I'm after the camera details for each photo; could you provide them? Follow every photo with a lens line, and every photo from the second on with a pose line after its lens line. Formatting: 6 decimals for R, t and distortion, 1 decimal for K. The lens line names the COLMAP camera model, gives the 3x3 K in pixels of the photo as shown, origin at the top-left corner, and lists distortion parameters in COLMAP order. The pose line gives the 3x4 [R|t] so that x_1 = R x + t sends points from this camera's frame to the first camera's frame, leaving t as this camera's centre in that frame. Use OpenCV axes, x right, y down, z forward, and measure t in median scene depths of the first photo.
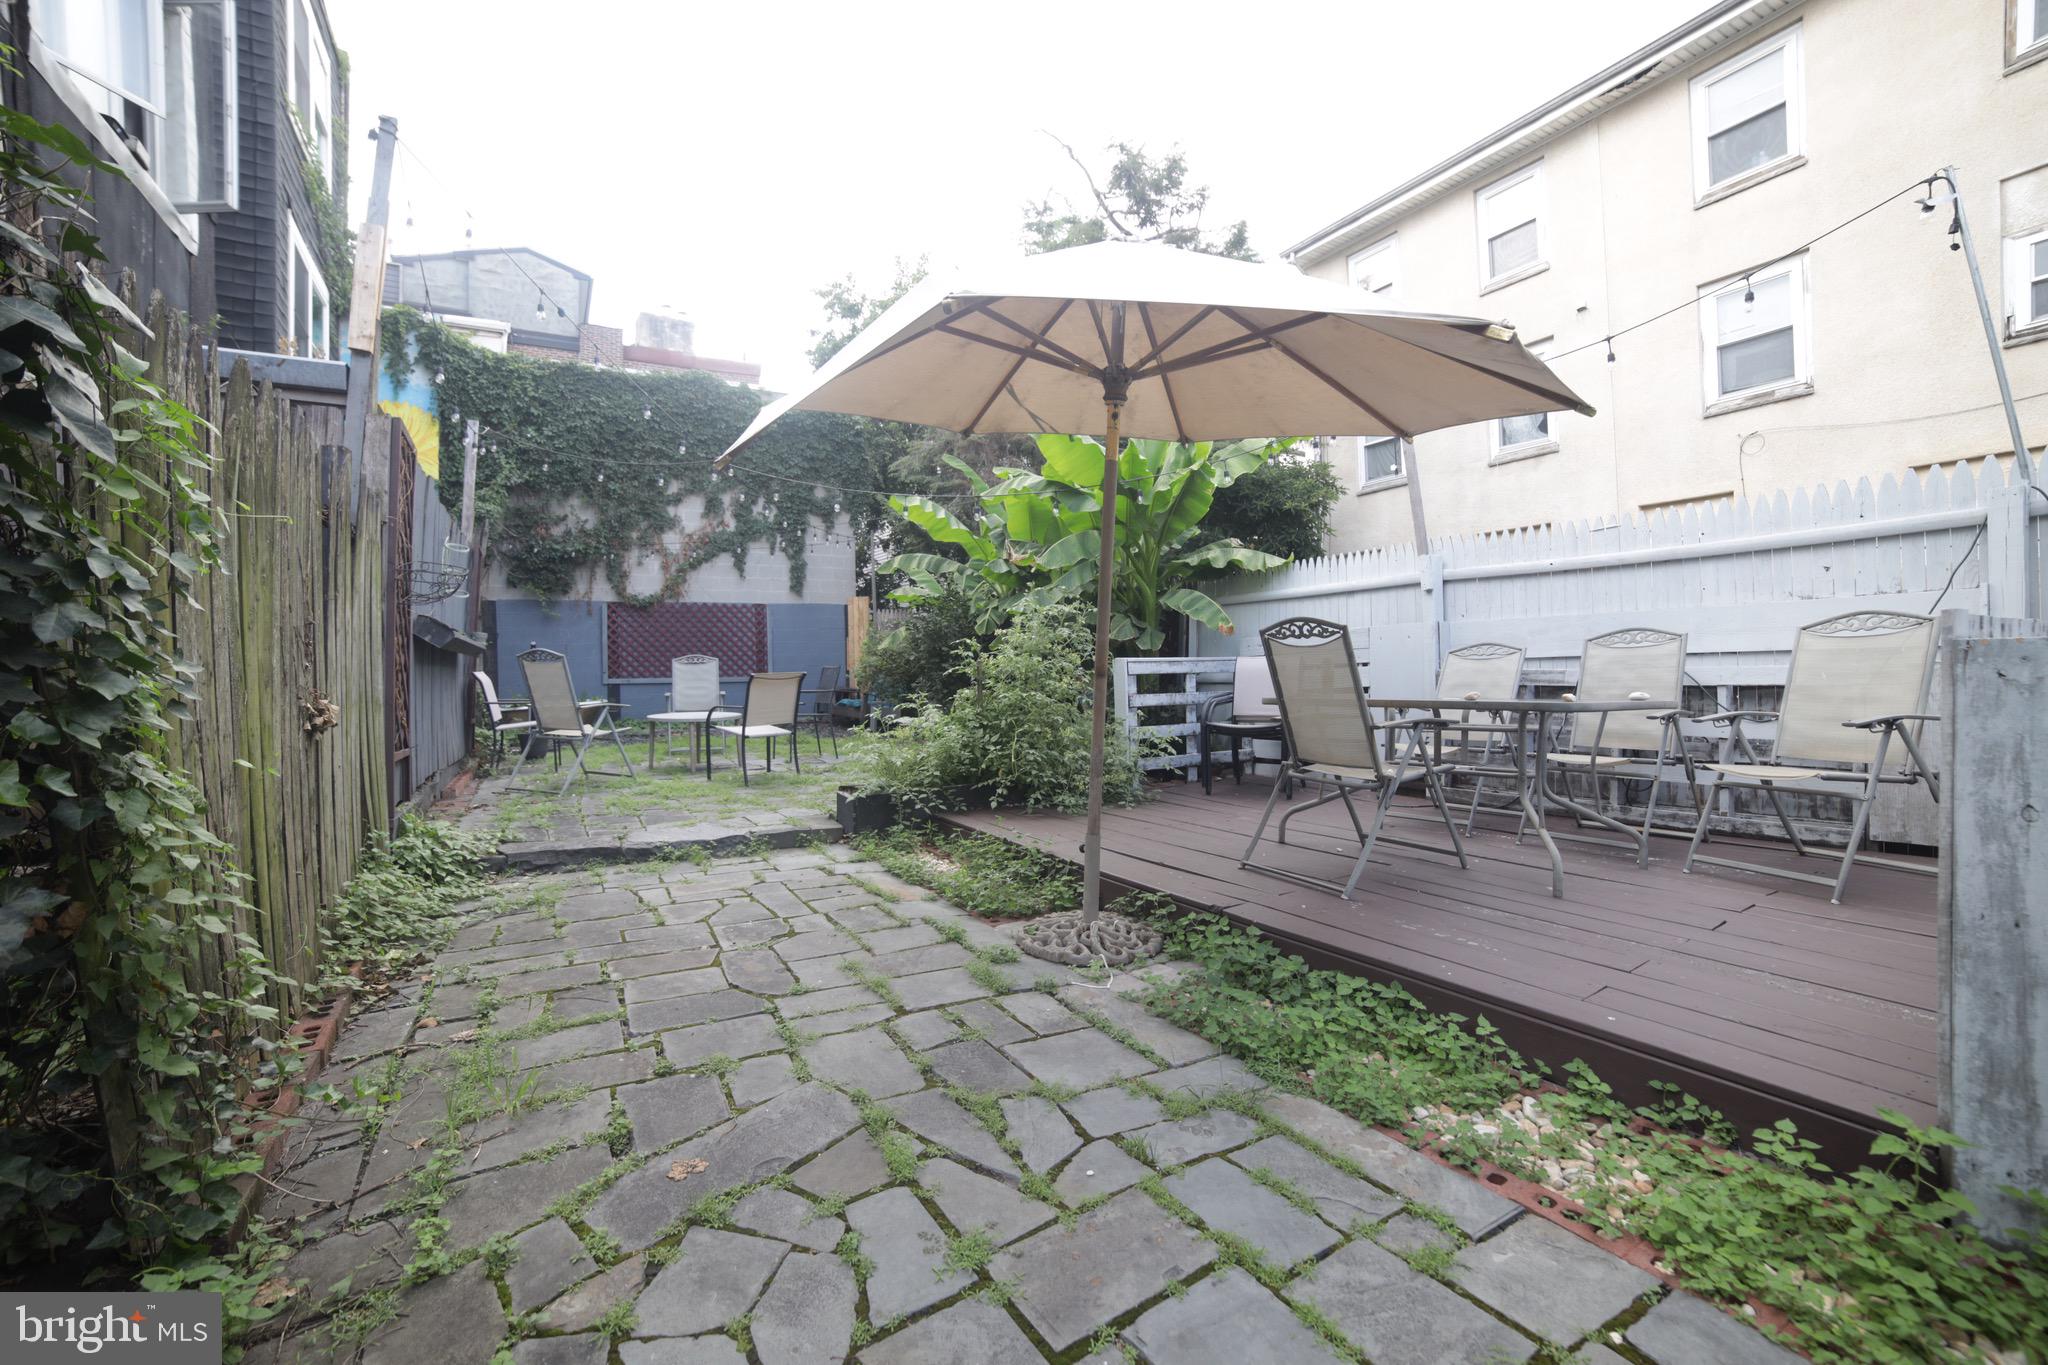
lens RADIAL K [[836.4, 0, 1025.7], [0, 836.4, 679.6], [0, 0, 1]] dist [-0.109734, 0.037637]
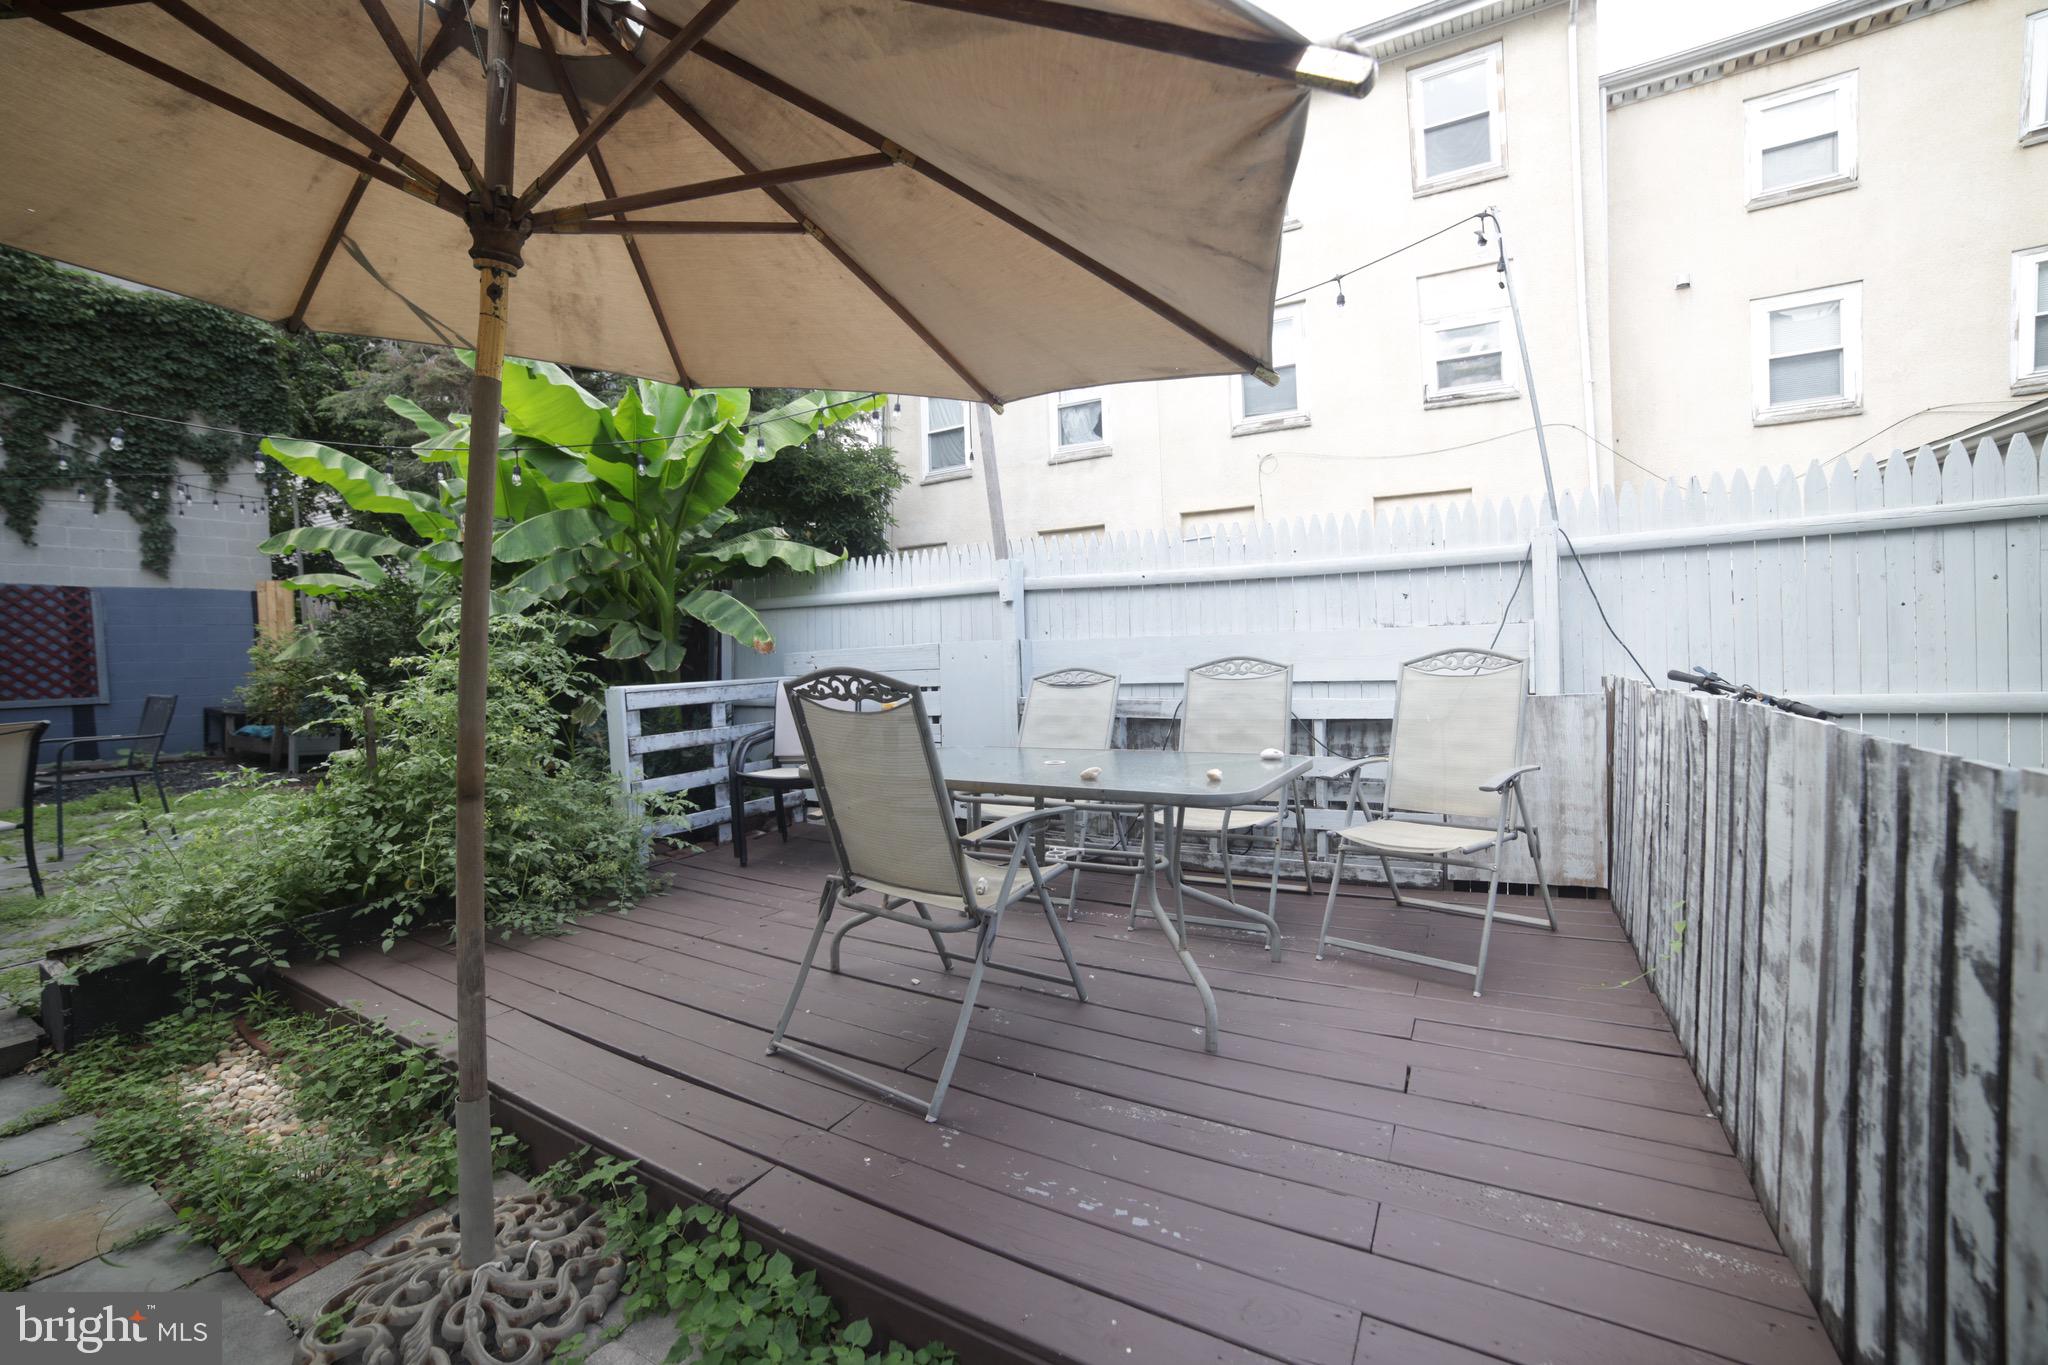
lens RADIAL K [[836.4, 0, 1025.7], [0, 836.4, 679.6], [0, 0, 1]] dist [-0.109734, 0.037637]
pose [[0.872608, -0.025169, 0.487772, 0.067644], [0.015977, 0.999608, 0.022996, -0.036917], [-0.488160, -0.012273, 0.872668, 0.181430]]
